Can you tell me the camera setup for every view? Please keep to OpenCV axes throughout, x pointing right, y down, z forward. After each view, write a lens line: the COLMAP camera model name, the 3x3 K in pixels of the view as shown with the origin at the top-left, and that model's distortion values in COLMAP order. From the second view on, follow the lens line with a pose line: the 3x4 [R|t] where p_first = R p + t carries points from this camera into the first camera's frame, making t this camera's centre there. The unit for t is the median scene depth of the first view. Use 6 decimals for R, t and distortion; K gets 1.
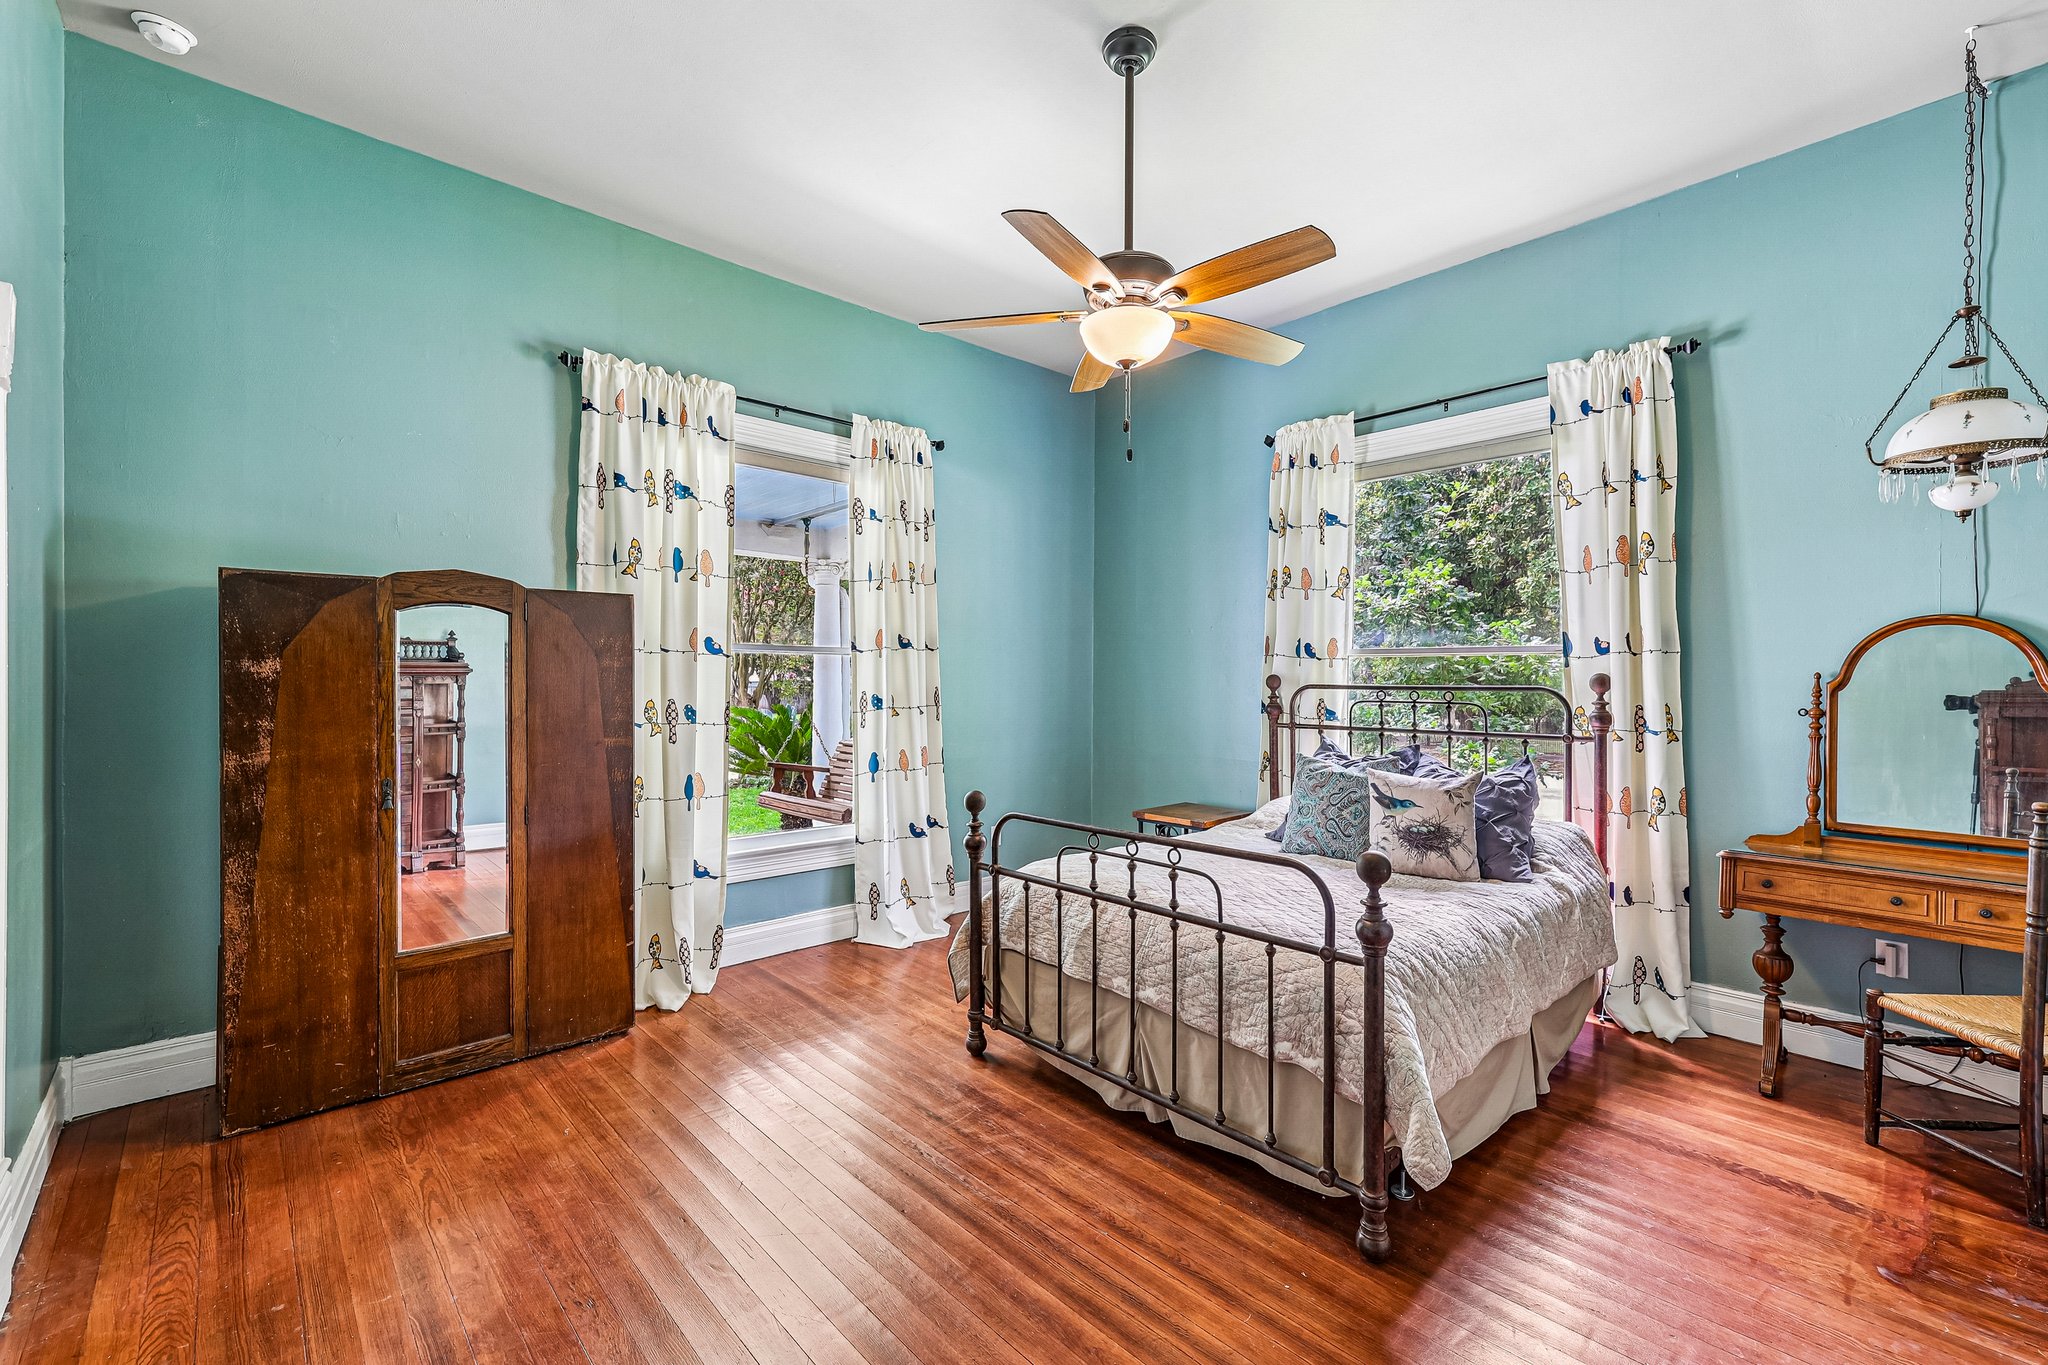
lens RADIAL K [[866.8, 0, 1013.0], [0, 866.8, 670.3], [0, 0, 1]] dist [0.003777, 0.000580]
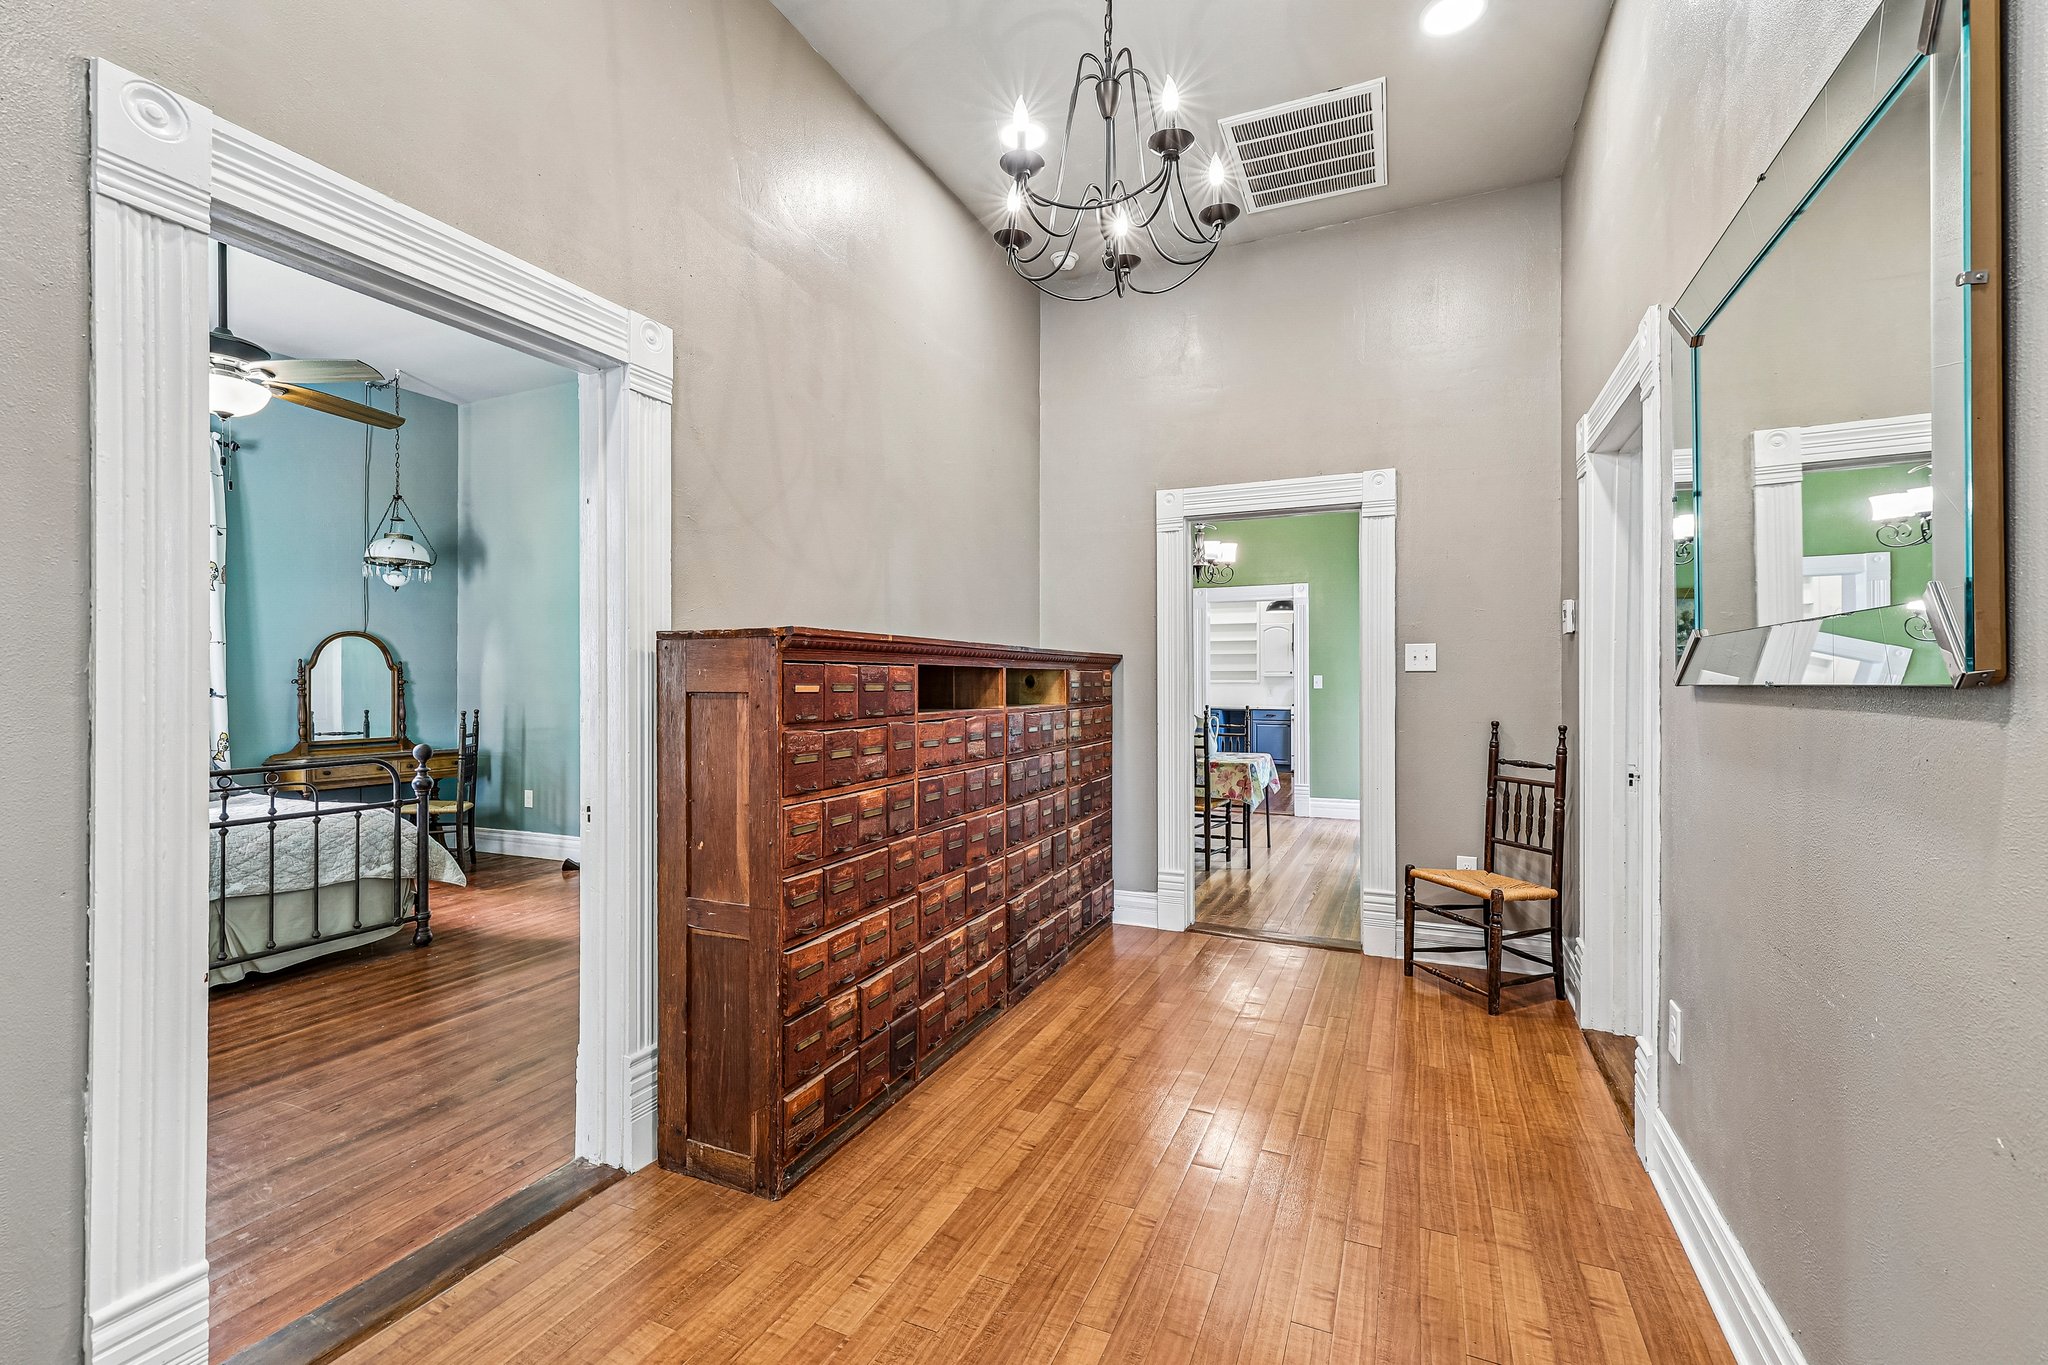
lens RADIAL K [[866.8, 0, 1032.8], [0, 866.8, 681.3], [0, 0, 1]] dist [0.003777, 0.000580]
pose [[-0.404667, -0.002455, 0.914461, -1.176466], [-0.014143, 0.999894, -0.003575, 0.030219], [-0.914355, -0.014380, -0.404659, 0.312125]]
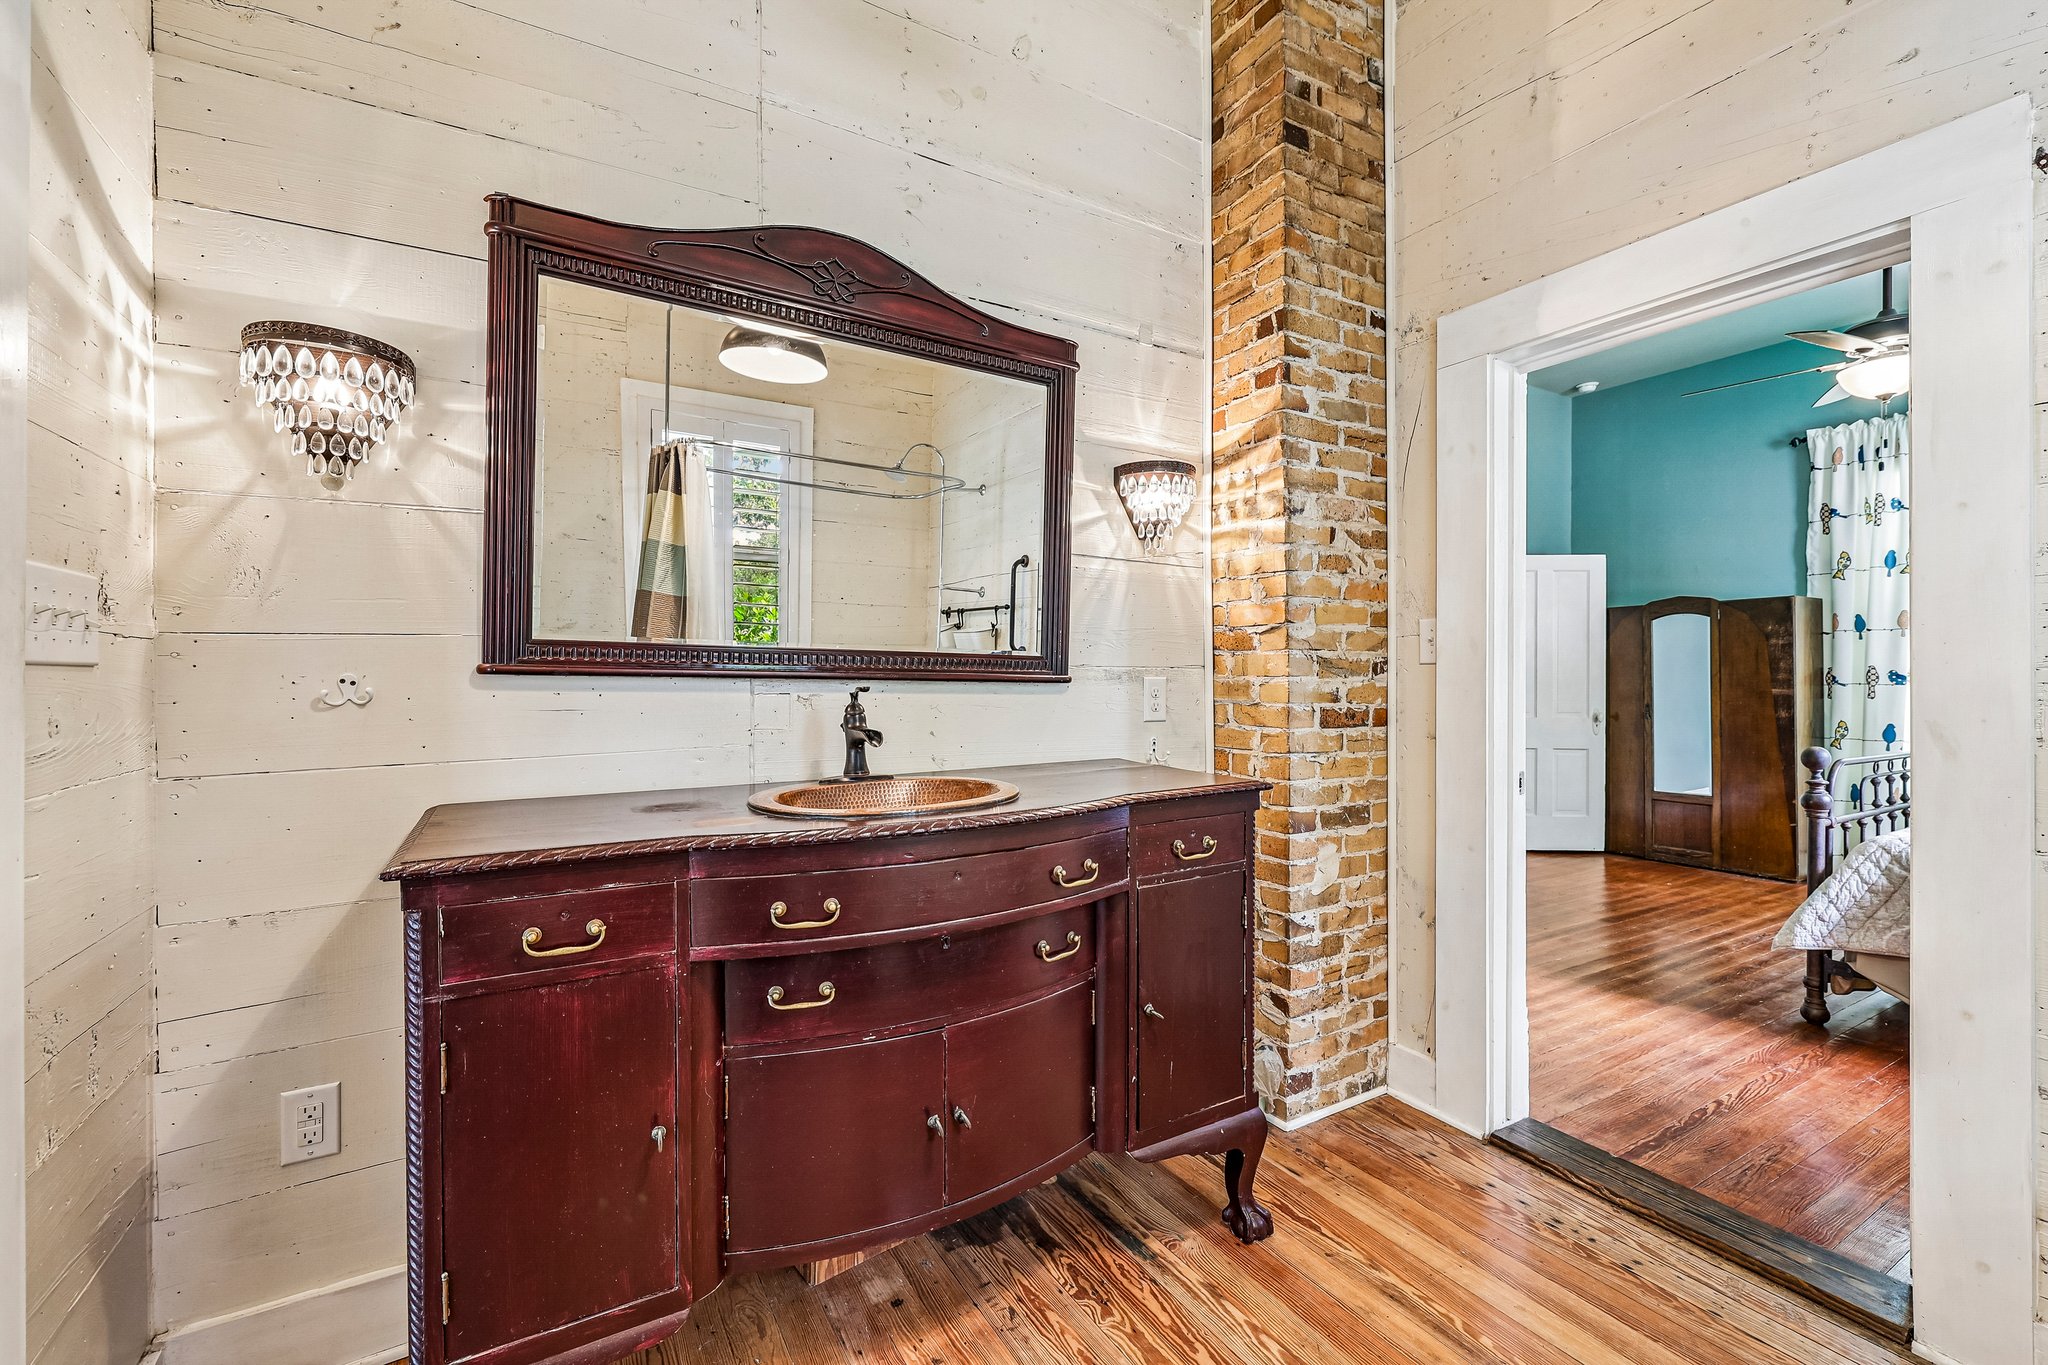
lens RADIAL K [[866.8, 0, 1034.3], [0, 866.8, 682.0], [0, 0, 1]] dist [0.003777, 0.000580]
pose [[-0.194692, -0.003559, -0.980858, 1.226721], [0.012311, 0.999906, -0.006071, 0.052499], [0.980787, -0.013258, -0.194630, -0.009711]]
